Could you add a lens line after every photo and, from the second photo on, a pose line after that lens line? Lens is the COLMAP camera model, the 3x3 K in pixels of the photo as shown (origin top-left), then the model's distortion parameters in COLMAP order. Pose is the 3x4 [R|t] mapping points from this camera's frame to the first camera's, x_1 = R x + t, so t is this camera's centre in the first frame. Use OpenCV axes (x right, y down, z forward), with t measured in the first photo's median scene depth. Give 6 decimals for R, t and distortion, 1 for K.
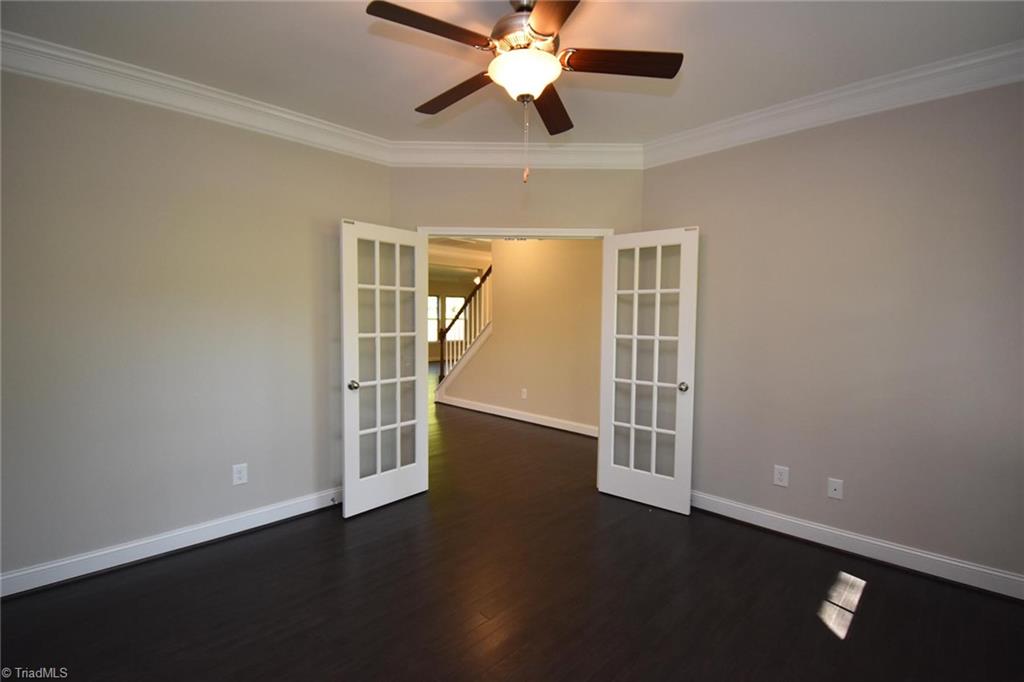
lens RADIAL K [[467.4, 0, 511.2], [0, 467.4, 338.2], [0, 0, 1]] dist [0.000364, -0.000446]
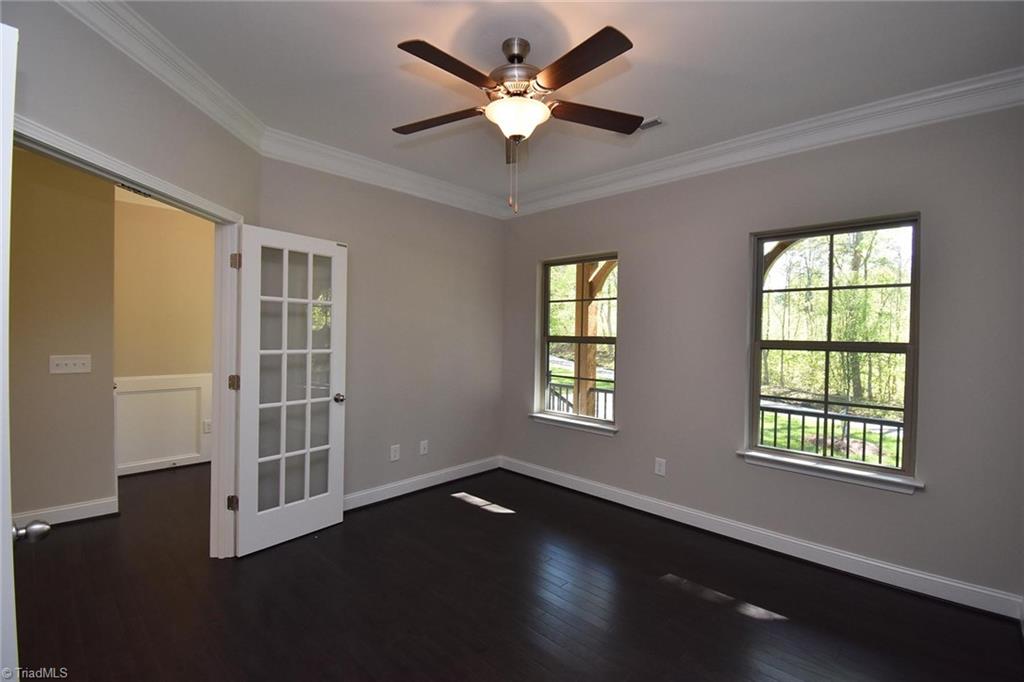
lens RADIAL K [[467.4, 0, 513.4], [0, 467.4, 341.4], [0, 0, 1]] dist [0.000364, -0.000446]
pose [[-0.020599, -0.022508, 0.999534, -0.645398], [0.034884, 0.999122, 0.023217, -0.028815], [-0.999179, 0.035346, -0.019796, 0.627858]]
